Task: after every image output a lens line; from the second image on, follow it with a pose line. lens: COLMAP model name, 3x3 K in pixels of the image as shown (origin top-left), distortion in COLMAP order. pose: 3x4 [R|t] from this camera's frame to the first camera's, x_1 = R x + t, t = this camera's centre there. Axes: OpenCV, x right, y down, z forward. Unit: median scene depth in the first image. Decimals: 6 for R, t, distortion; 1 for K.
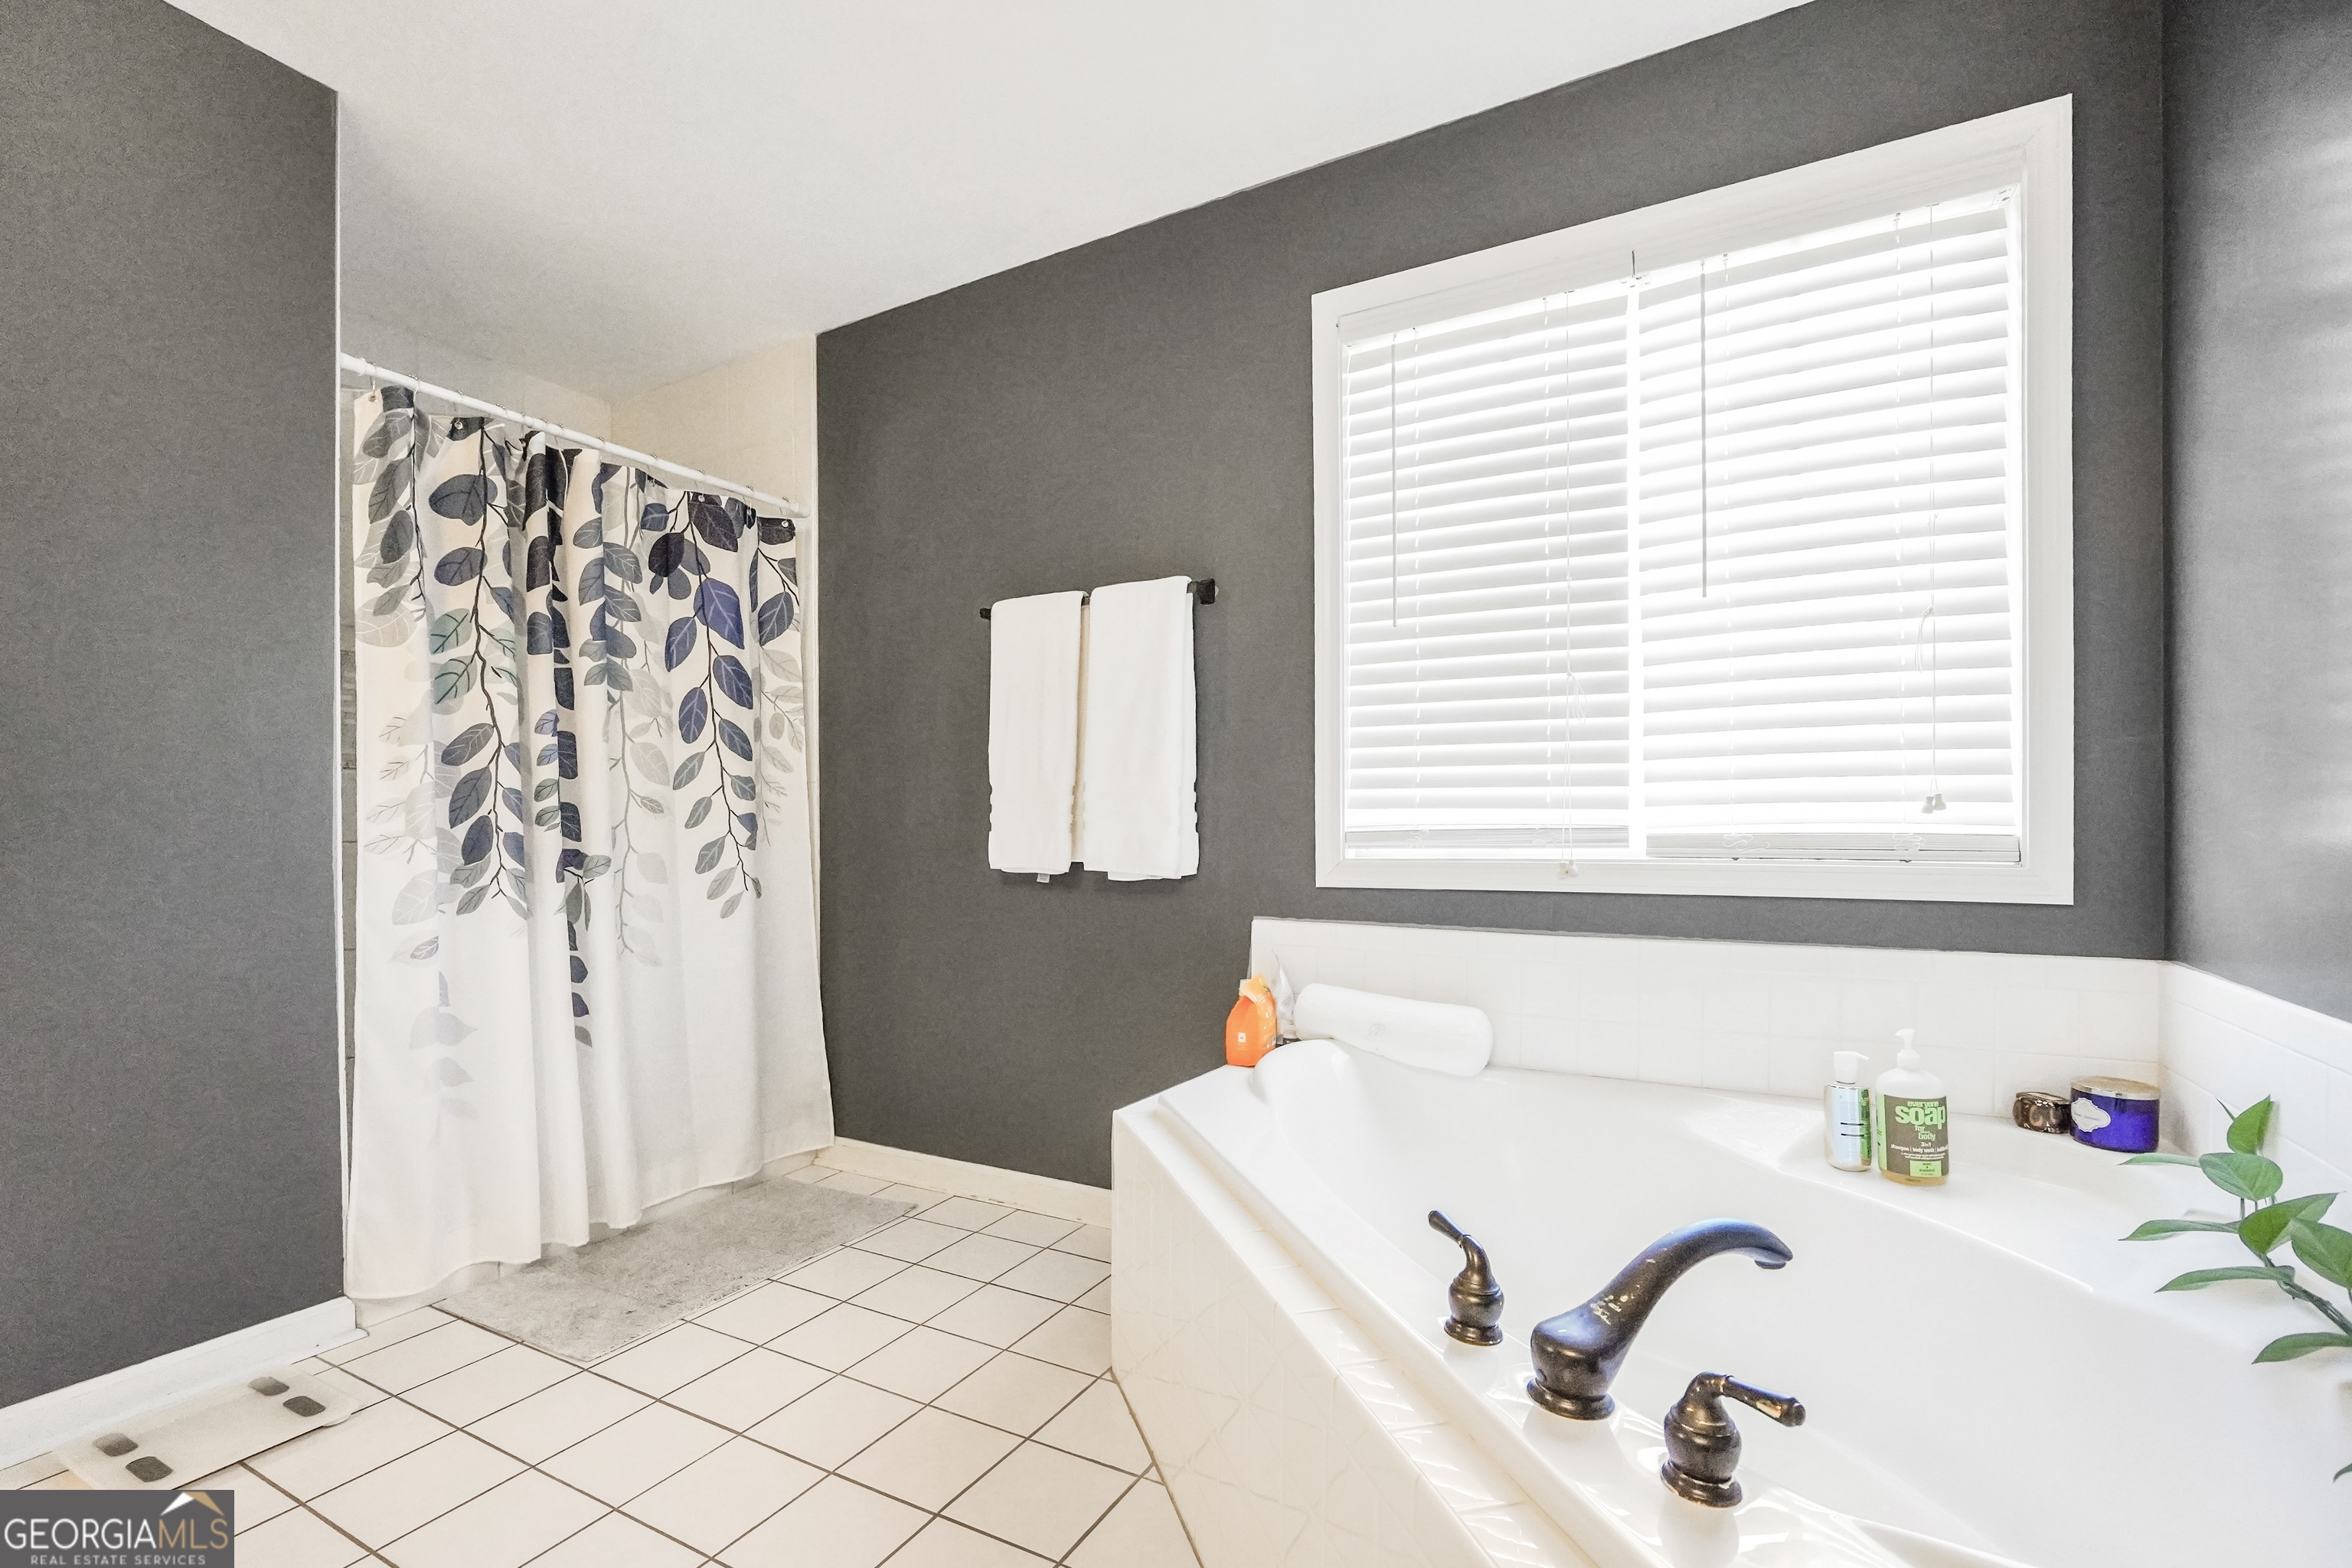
lens RADIAL K [[1028.4, 0, 1147.4], [0, 1028.4, 828.1], [0, 0, 1]] dist [-0.003727, -0.000844]
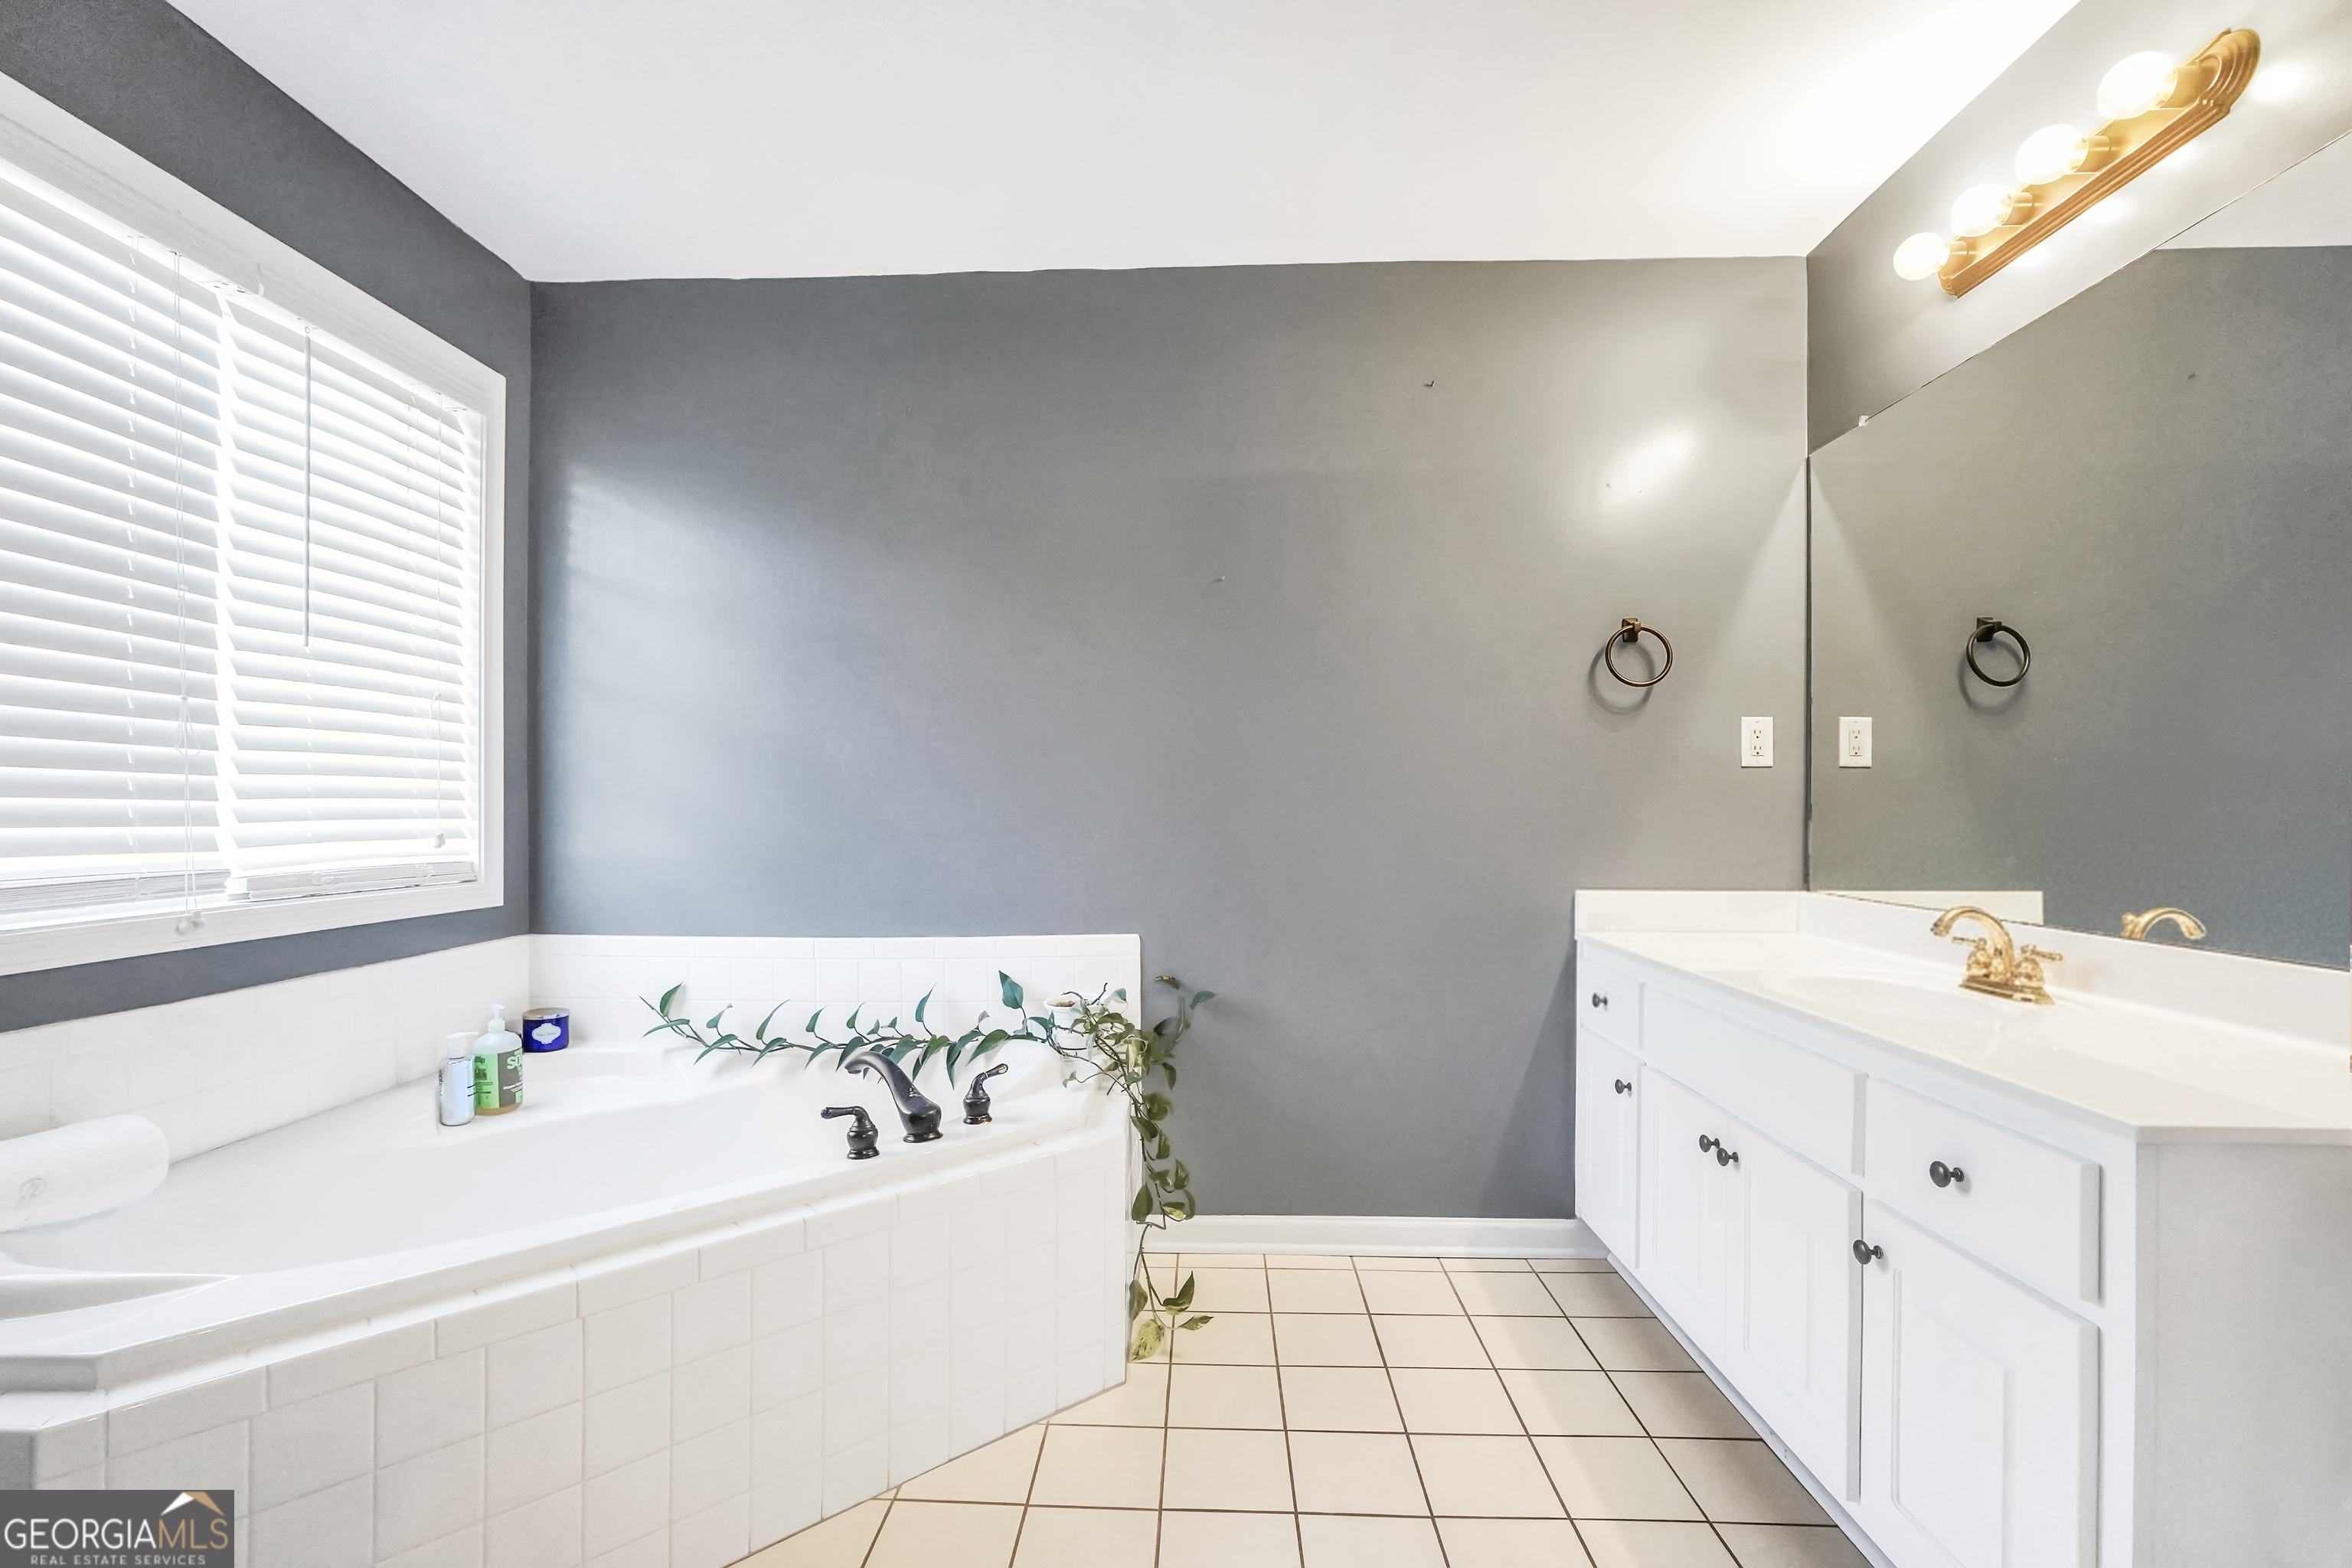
lens RADIAL K [[1028.4, 0, 1174.4], [0, 1028.4, 800.6], [0, 0, 1]] dist [-0.003727, -0.000844]
pose [[-0.454756, 0.011906, 0.890536, -0.760593], [0.010799, 0.999911, -0.007854, -0.048656], [-0.890550, 0.006045, -0.454845, 0.672500]]
